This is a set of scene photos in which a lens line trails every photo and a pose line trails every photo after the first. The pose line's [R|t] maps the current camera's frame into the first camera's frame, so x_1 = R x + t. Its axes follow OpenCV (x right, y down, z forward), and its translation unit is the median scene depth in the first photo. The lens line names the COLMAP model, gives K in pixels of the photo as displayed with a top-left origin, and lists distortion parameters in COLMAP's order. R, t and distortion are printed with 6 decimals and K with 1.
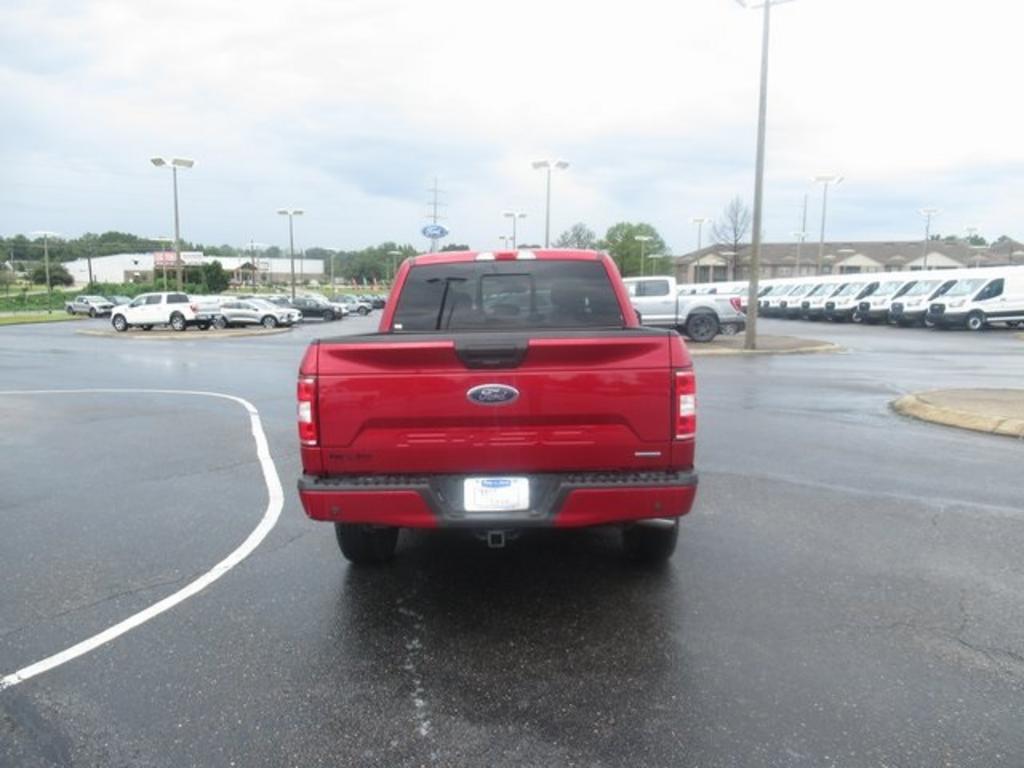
lens RADIAL K [[758.6, 0, 507.8], [0, 758.6, 380.1], [0, 0, 1]] dist [0.001389, -0.003781]
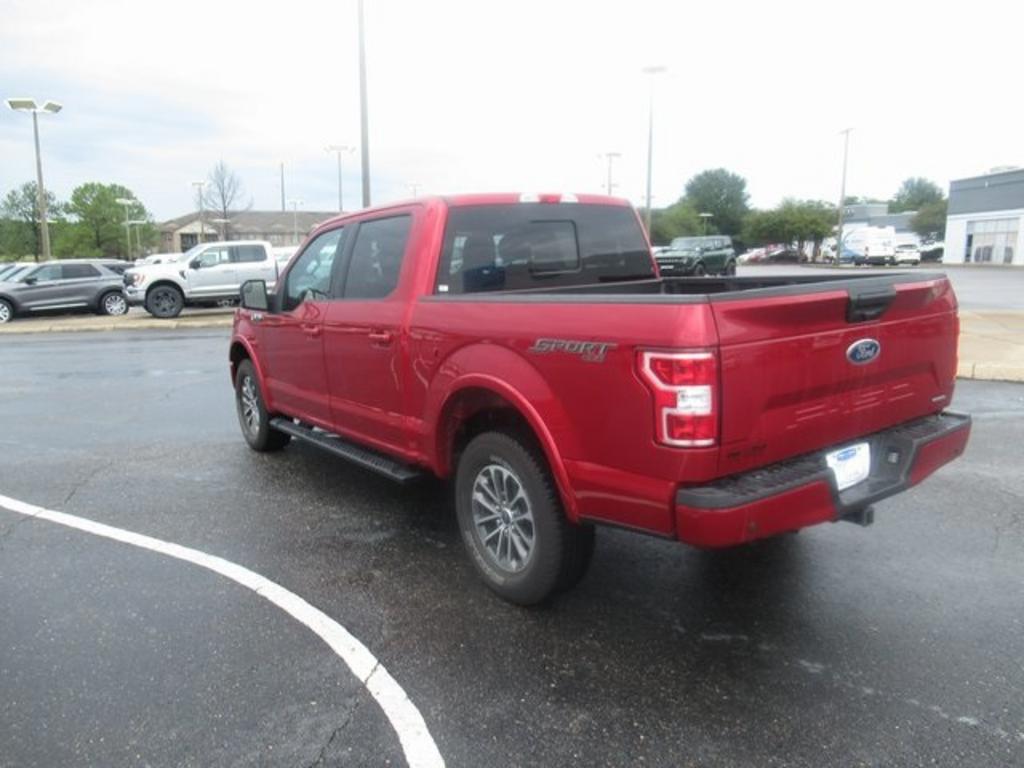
lens RADIAL K [[758.6, 0, 507.8], [0, 758.6, 380.1], [0, 0, 1]] dist [0.001389, -0.003781]
pose [[0.789162, -0.109789, 0.604293, -0.069256], [0.085619, 0.993952, 0.068771, -0.003392], [-0.608188, -0.002533, 0.793789, 0.045632]]
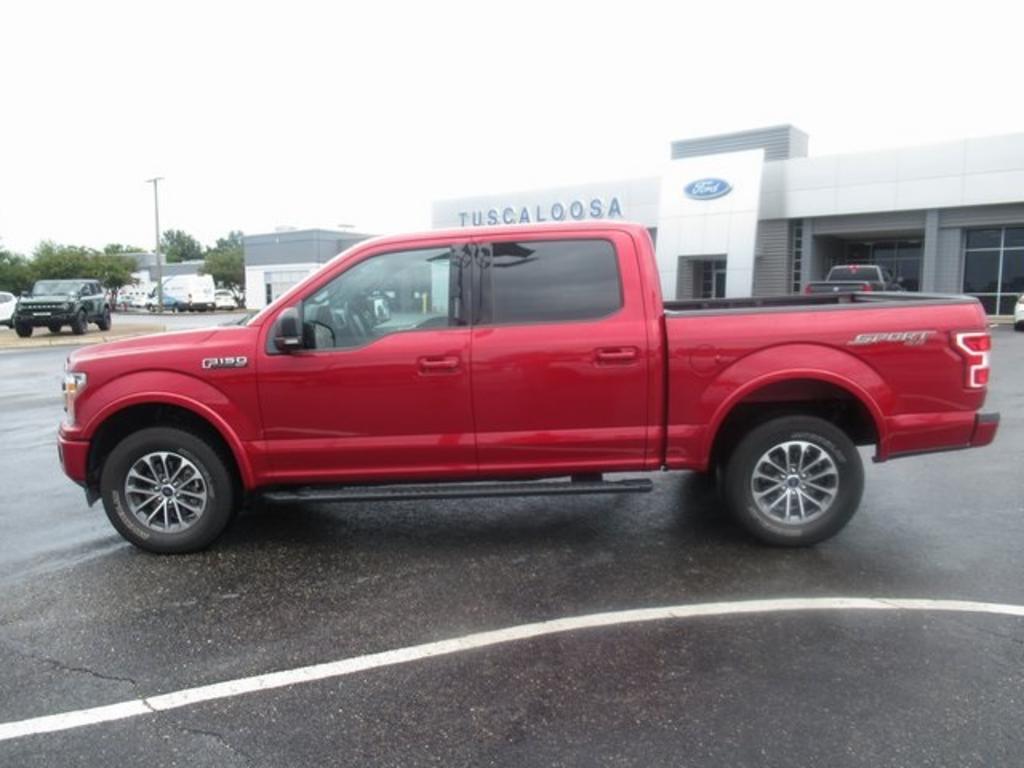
lens RADIAL K [[758.6, 0, 507.8], [0, 758.6, 380.1], [0, 0, 1]] dist [0.001389, -0.003781]
pose [[-0.005033, -0.111972, 0.993699, -0.148287], [0.130962, 0.985079, 0.111664, -0.018246], [-0.991375, 0.130699, 0.009706, 0.195111]]
